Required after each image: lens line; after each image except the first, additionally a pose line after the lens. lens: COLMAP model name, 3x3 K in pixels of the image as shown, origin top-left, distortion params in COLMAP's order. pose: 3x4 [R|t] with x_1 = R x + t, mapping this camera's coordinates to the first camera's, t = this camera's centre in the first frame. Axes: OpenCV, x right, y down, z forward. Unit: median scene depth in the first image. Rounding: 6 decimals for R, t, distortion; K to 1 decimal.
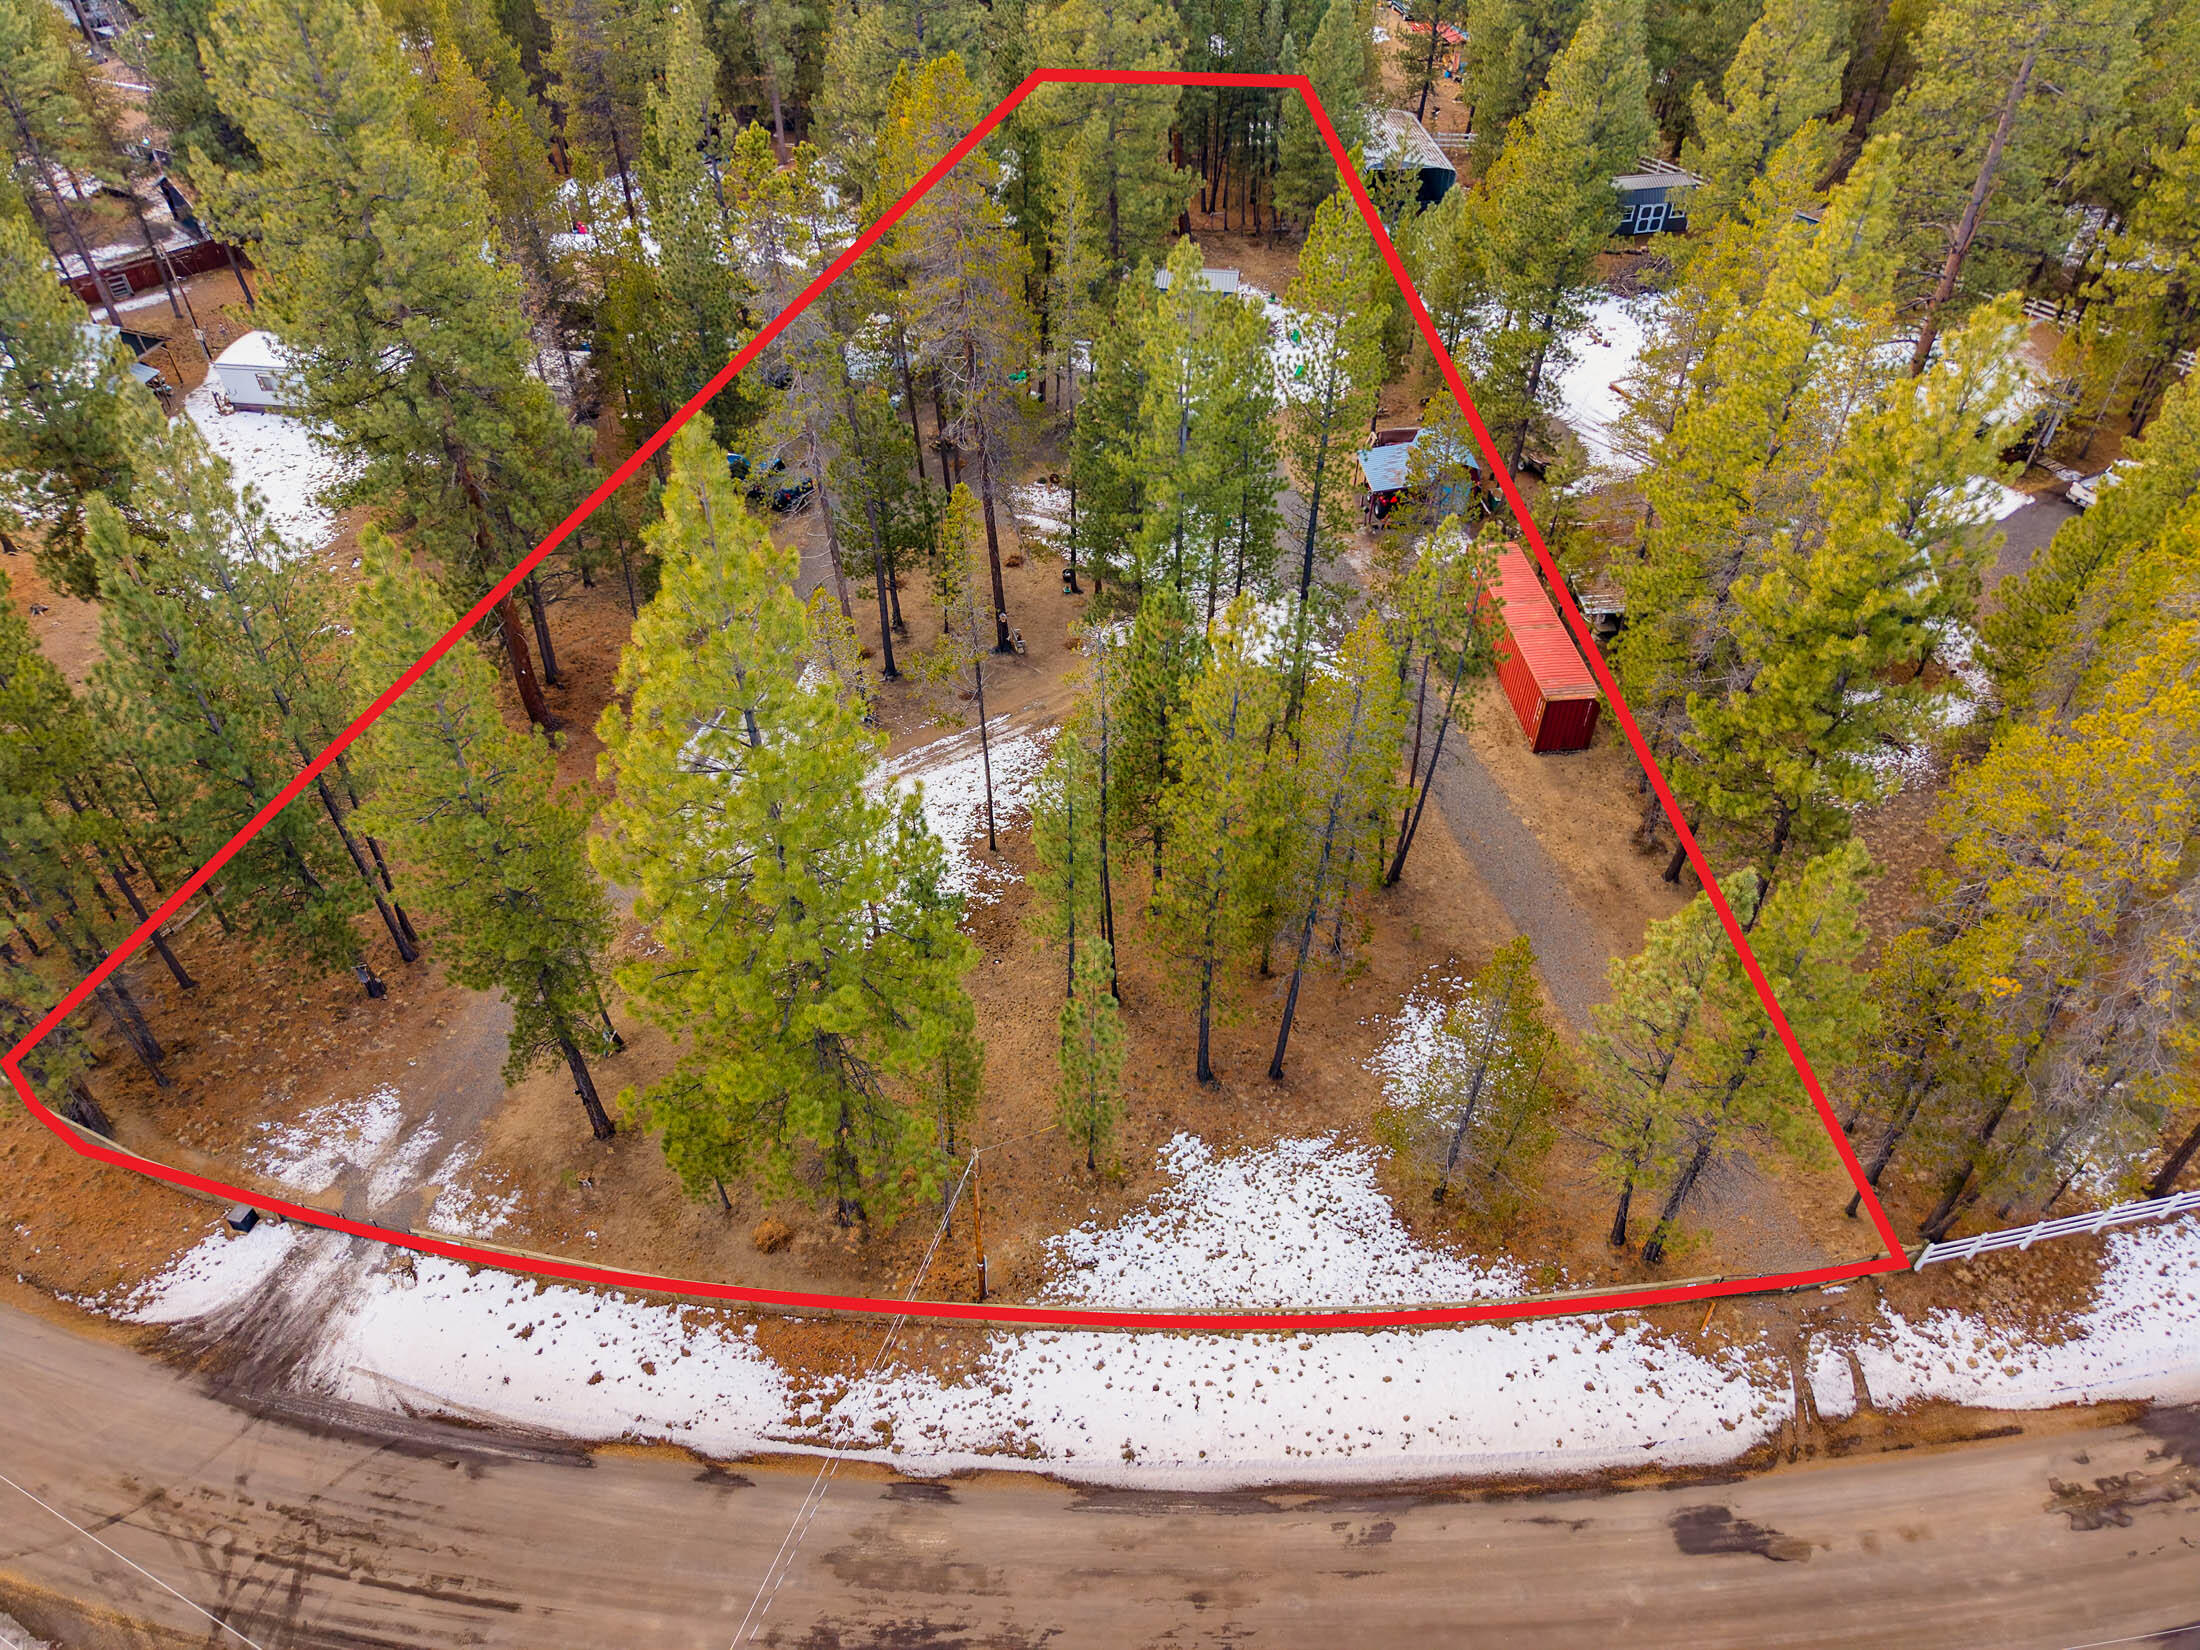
lens RADIAL K [[1464.4, 0, 1104.4], [0, 1464.4, 827.9], [0, 0, 1]] dist [0.023136, -0.022264]
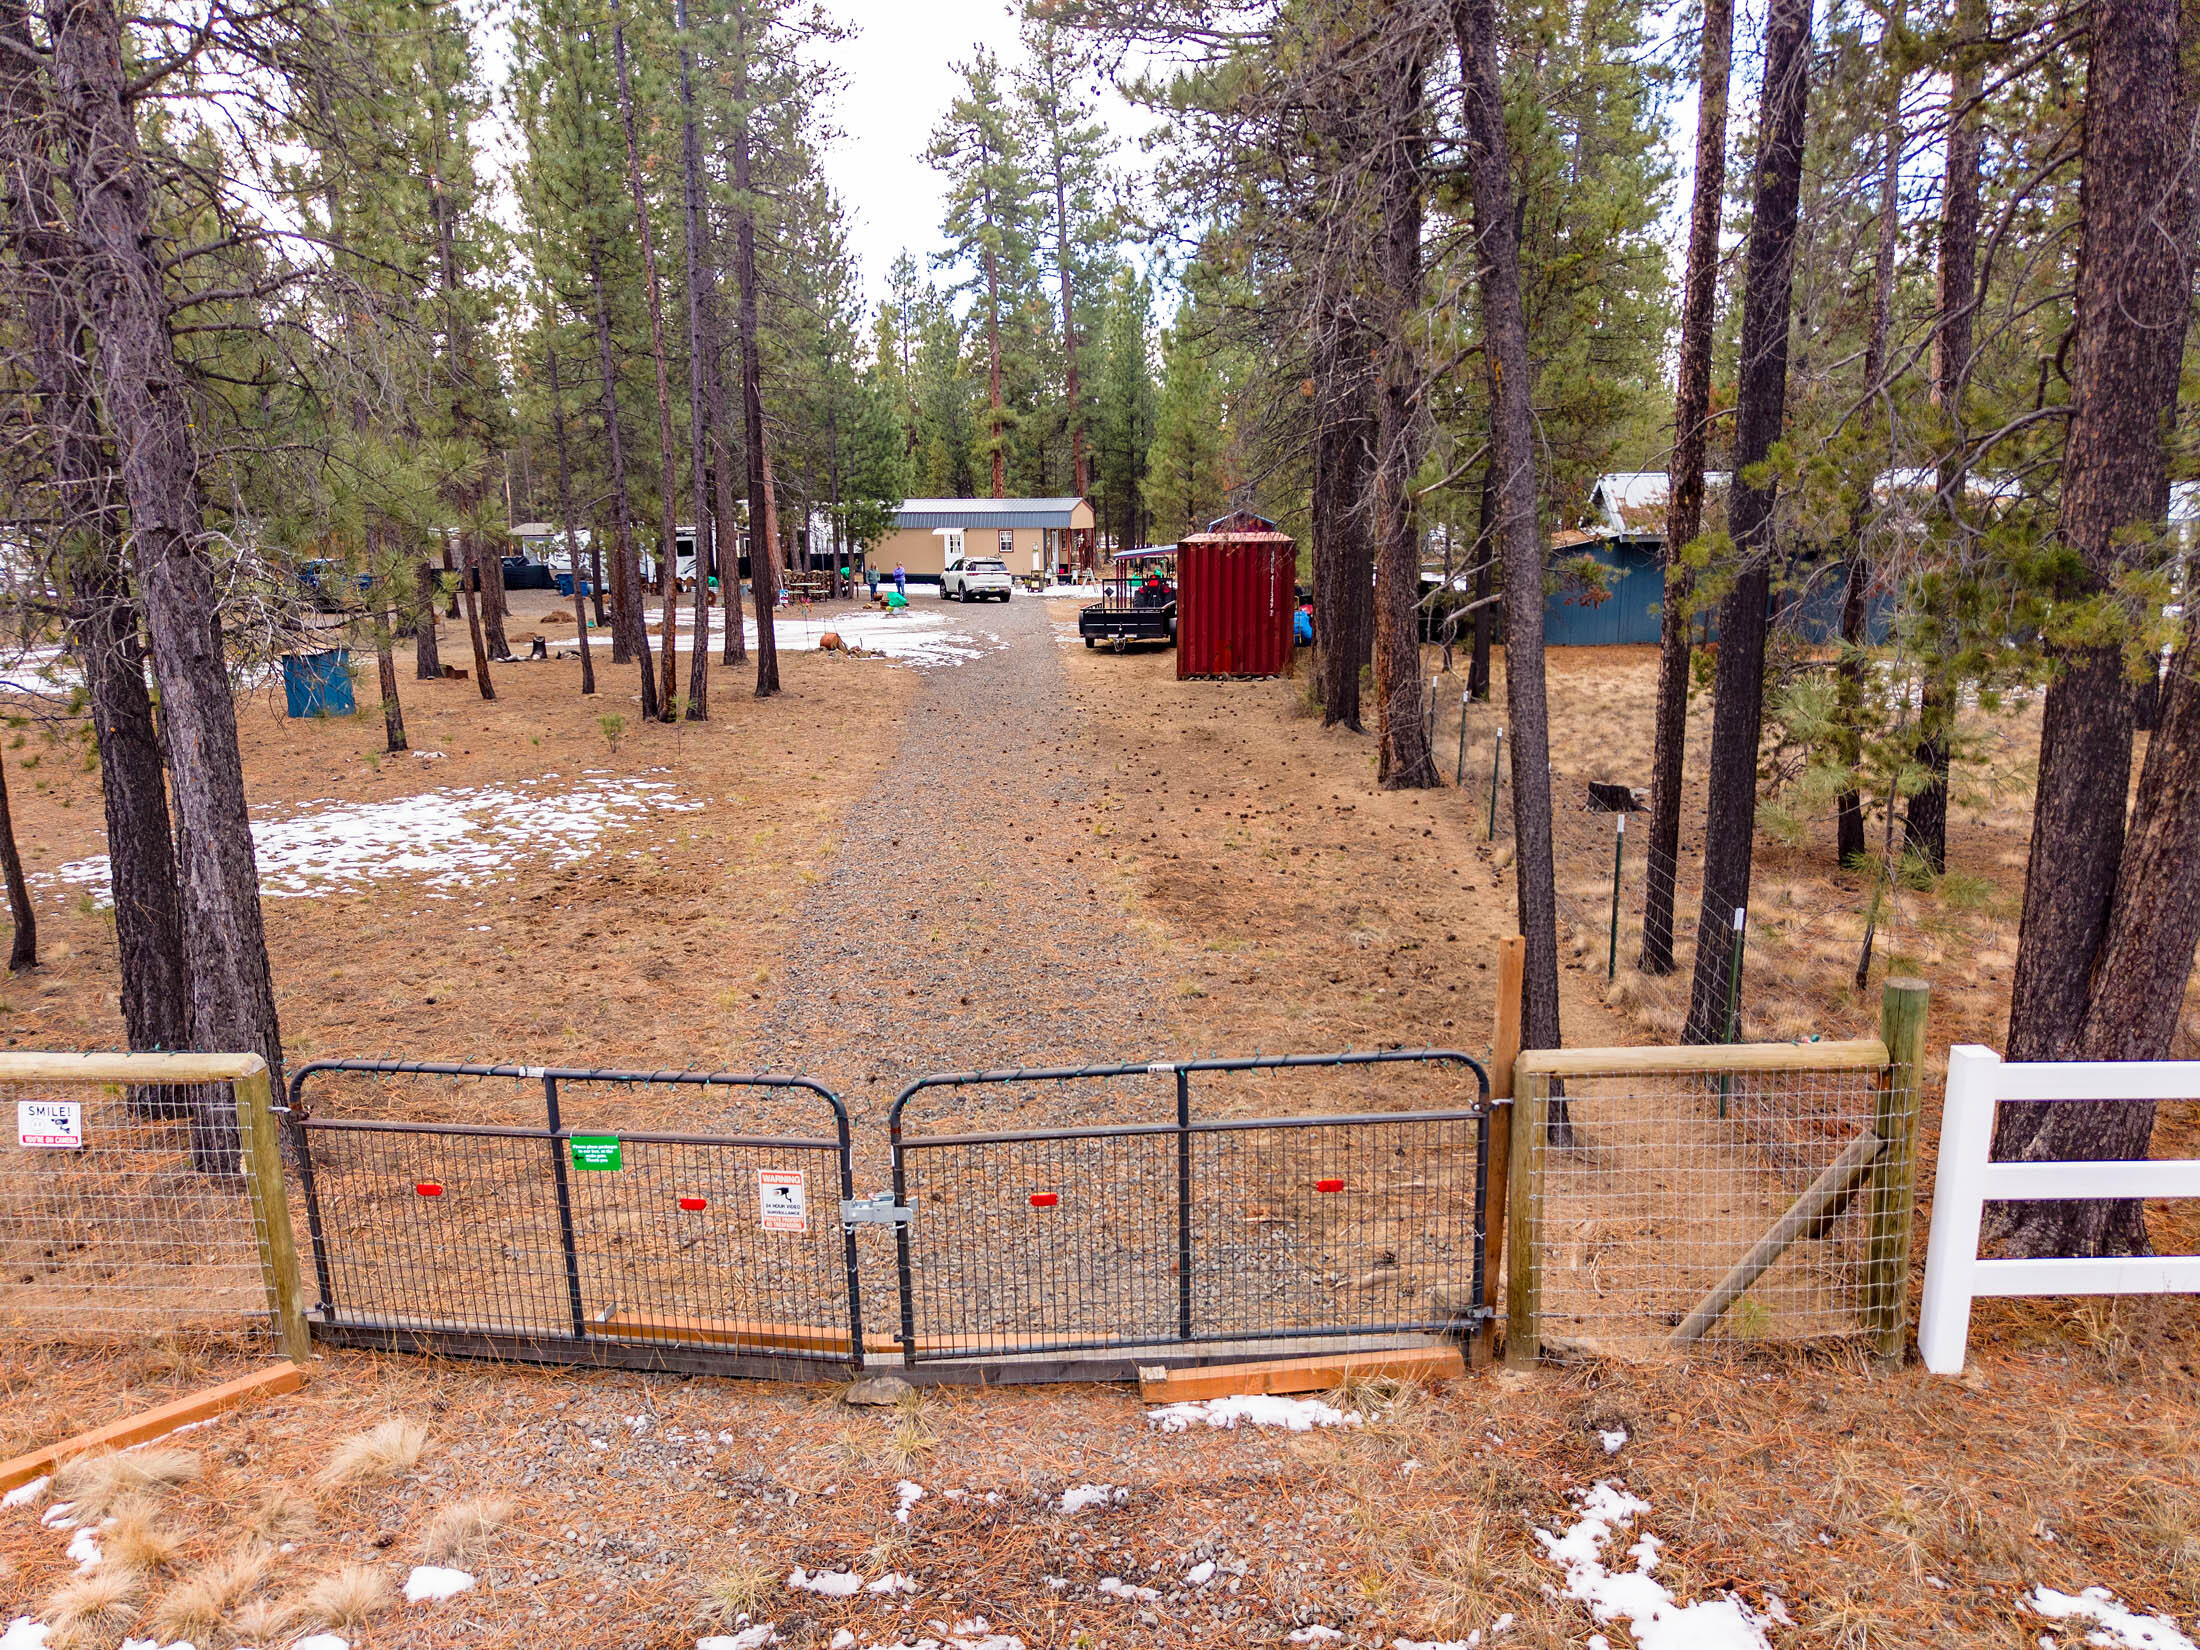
lens RADIAL K [[1464.4, 0, 1096.7], [0, 1464.4, 827.8], [0, 0, 1]] dist [0.023136, -0.022264]
pose [[0.982378, 0.026665, -0.184991, 0.516590], [-0.117251, 0.858705, -0.498877, 0.343387], [0.145550, 0.511776, 0.846700, 0.881441]]
